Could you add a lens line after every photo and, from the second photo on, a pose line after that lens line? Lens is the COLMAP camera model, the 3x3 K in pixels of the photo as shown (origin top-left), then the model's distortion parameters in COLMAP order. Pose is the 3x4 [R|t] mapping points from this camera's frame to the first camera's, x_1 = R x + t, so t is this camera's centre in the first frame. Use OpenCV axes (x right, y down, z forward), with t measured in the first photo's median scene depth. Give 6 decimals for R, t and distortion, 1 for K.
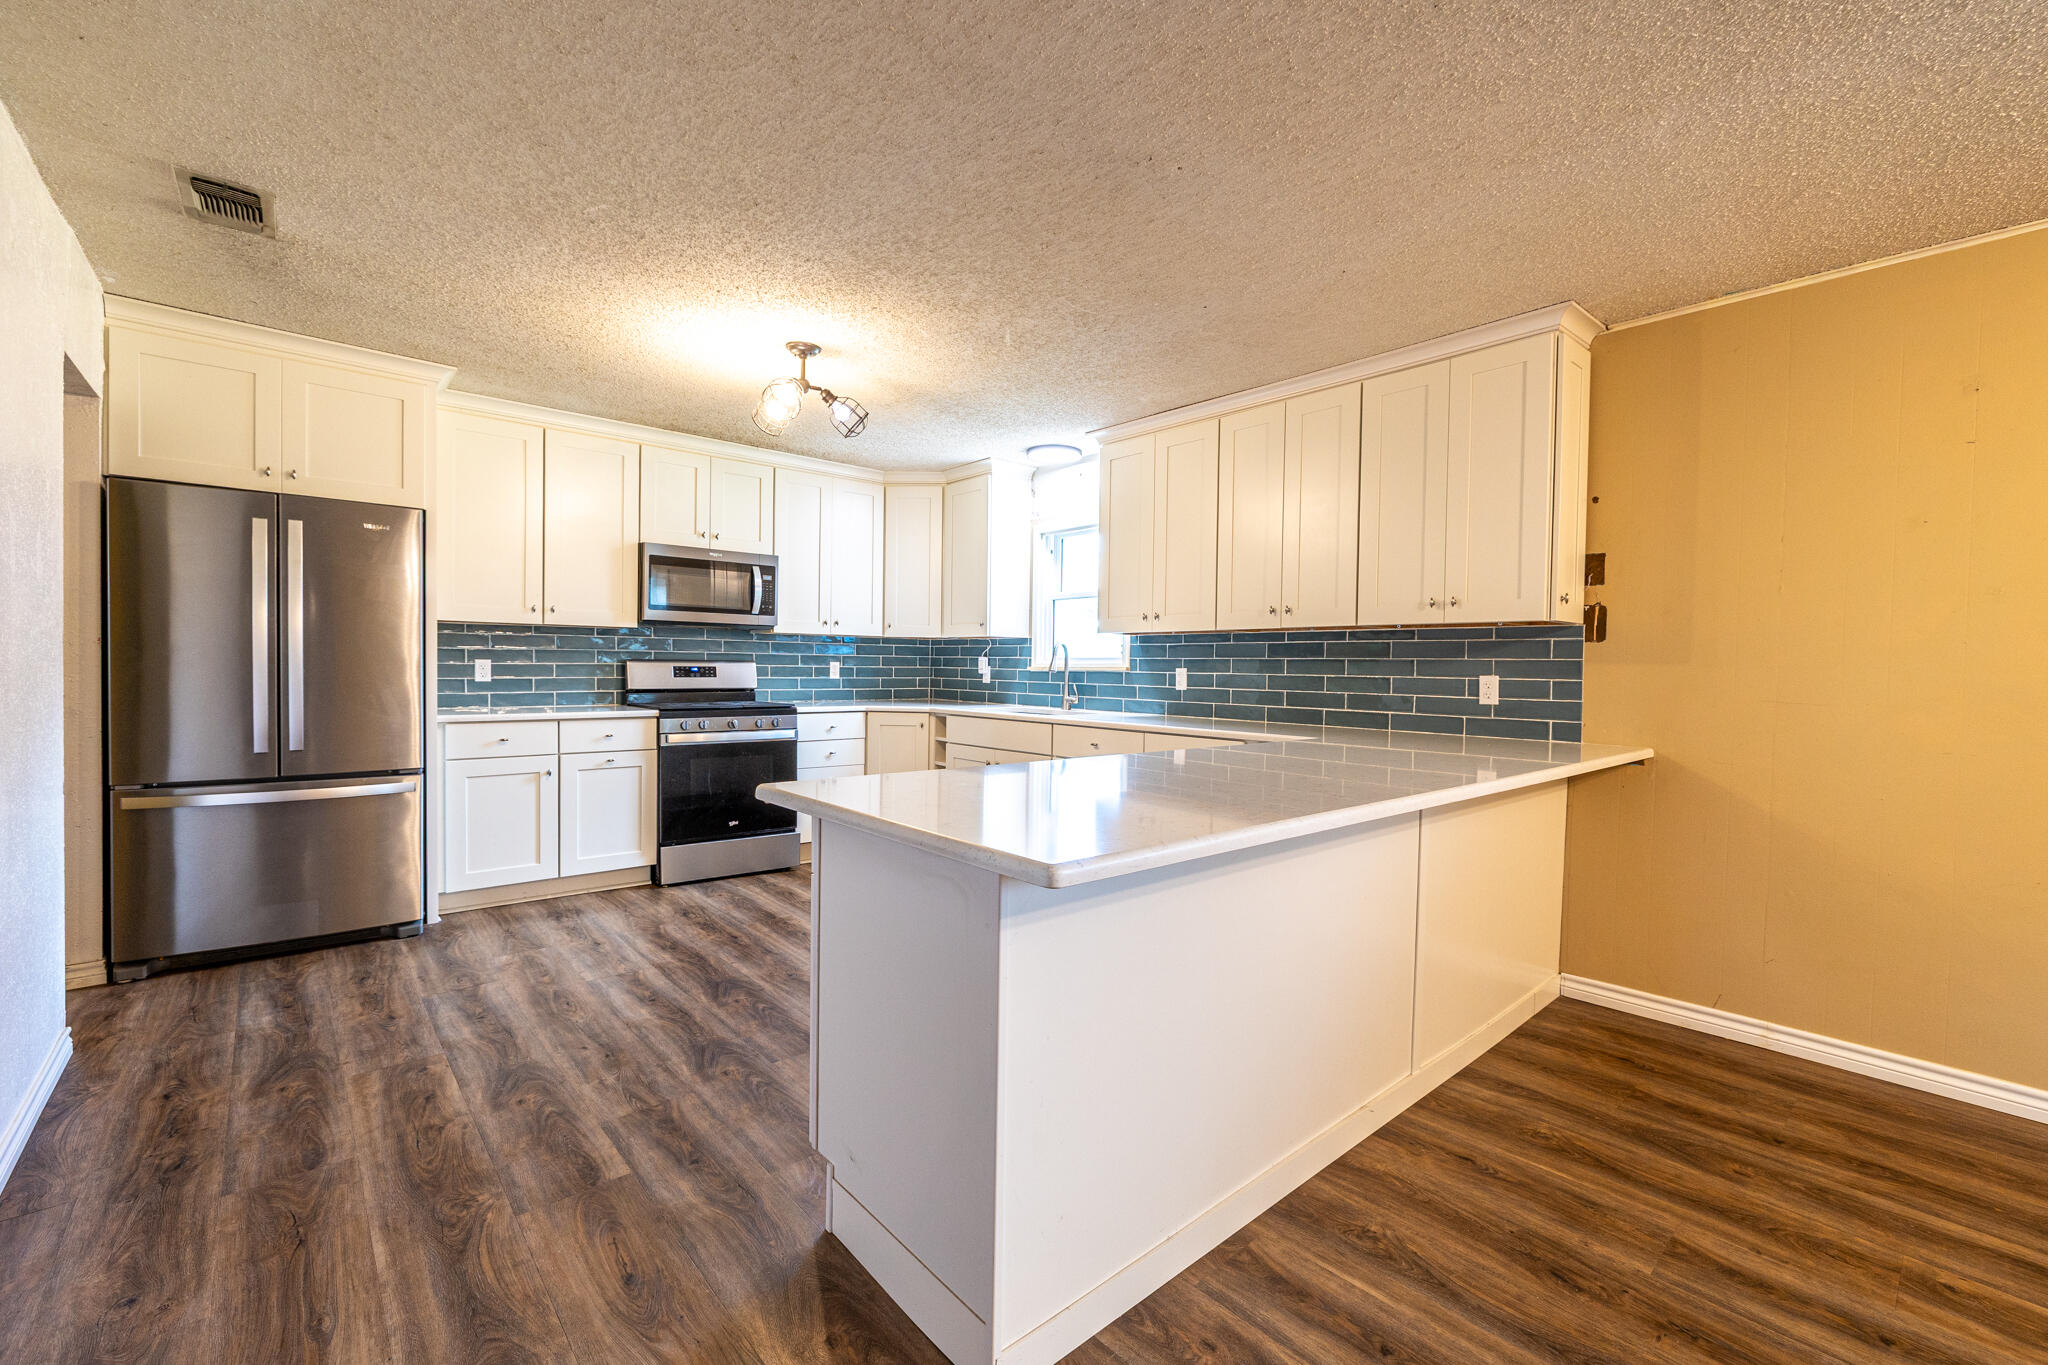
lens RADIAL K [[852.9, 0, 1024.0], [0, 852.9, 682.5], [0, 0, 1]] dist [0.000927, 0.000125]
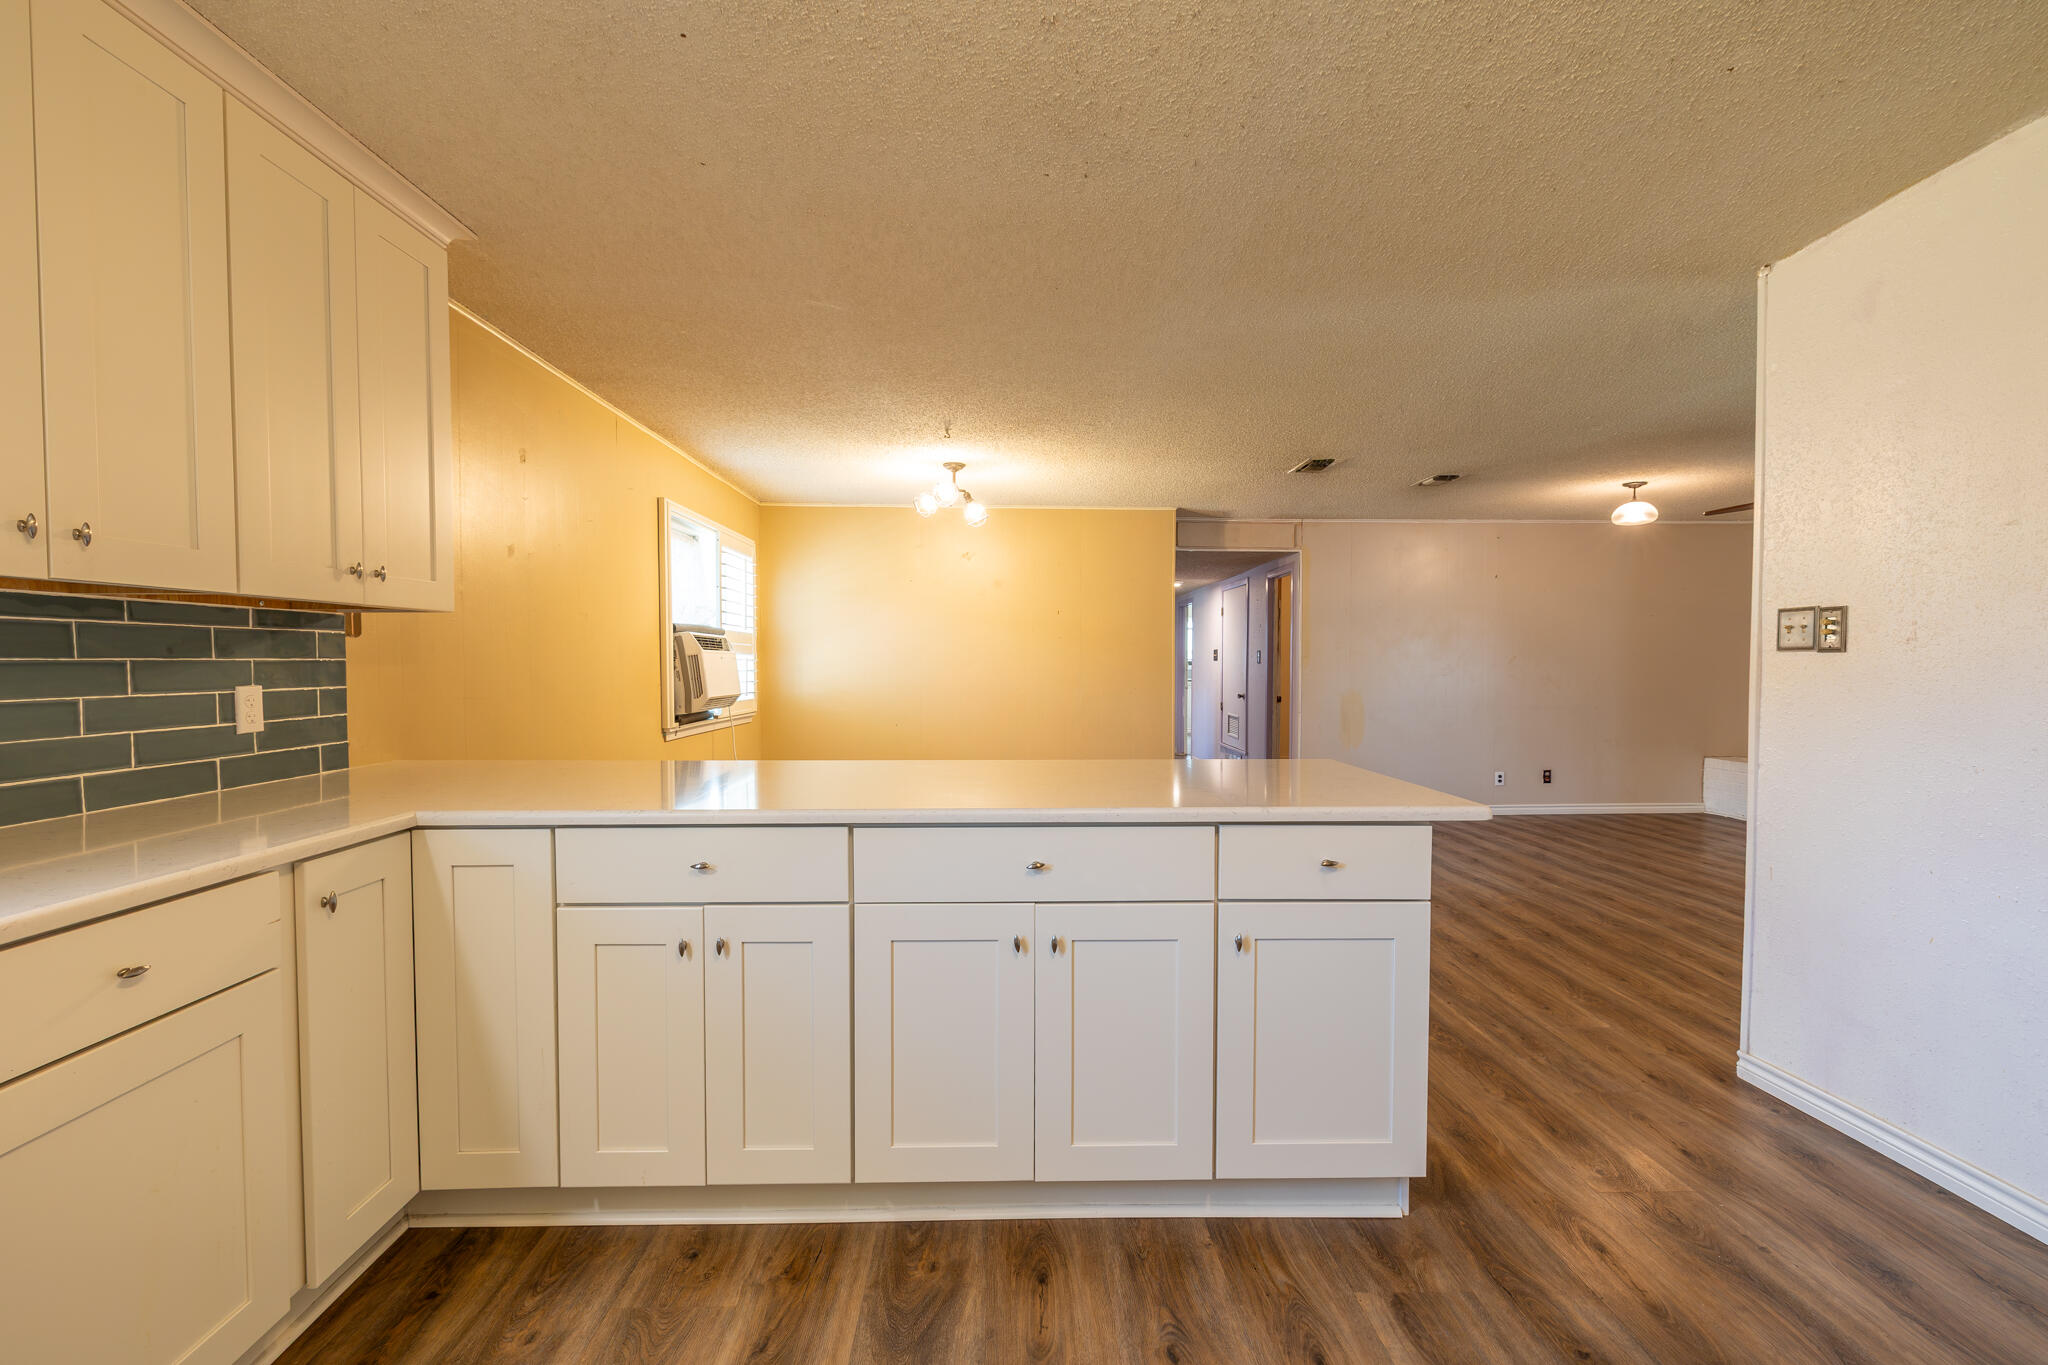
lens RADIAL K [[852.9, 0, 1024.0], [0, 852.9, 682.5], [0, 0, 1]] dist [0.000927, 0.000125]
pose [[-0.769872, -0.032513, 0.637370, -0.263261], [0.000005, 0.998701, 0.050952, -0.039747], [-0.638198, 0.039230, -0.768872, 1.057818]]
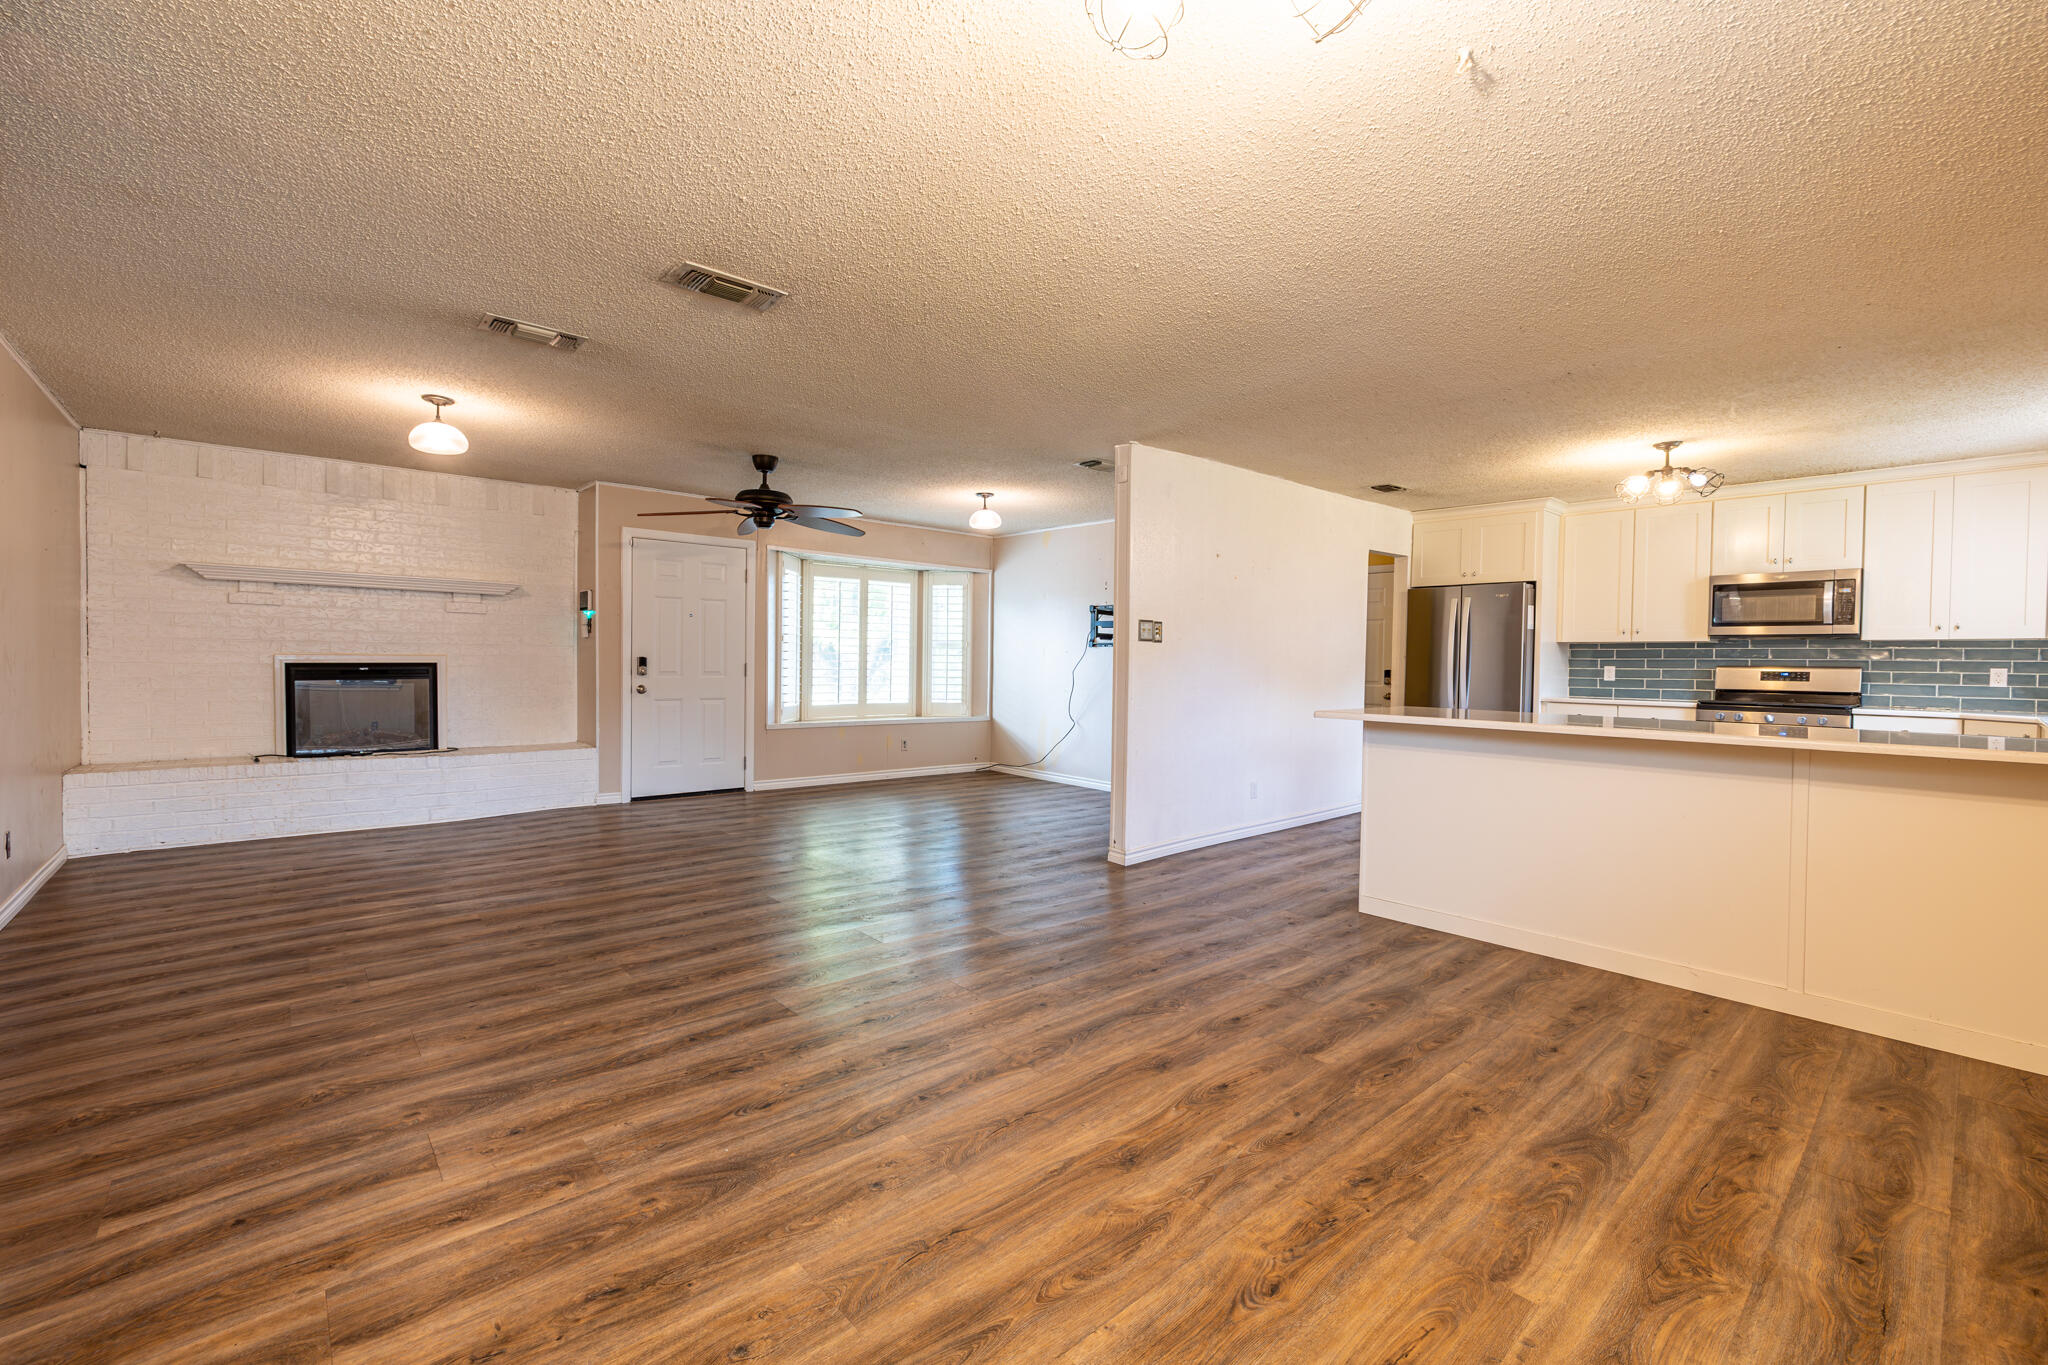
lens RADIAL K [[852.9, 0, 1024.0], [0, 852.9, 682.5], [0, 0, 1]] dist [0.000927, 0.000125]
pose [[0.000545, 0.005979, -0.999982, 1.154383], [-0.037051, 0.999296, 0.005955, 0.040282], [0.999313, 0.037047, 0.000766, -0.067470]]
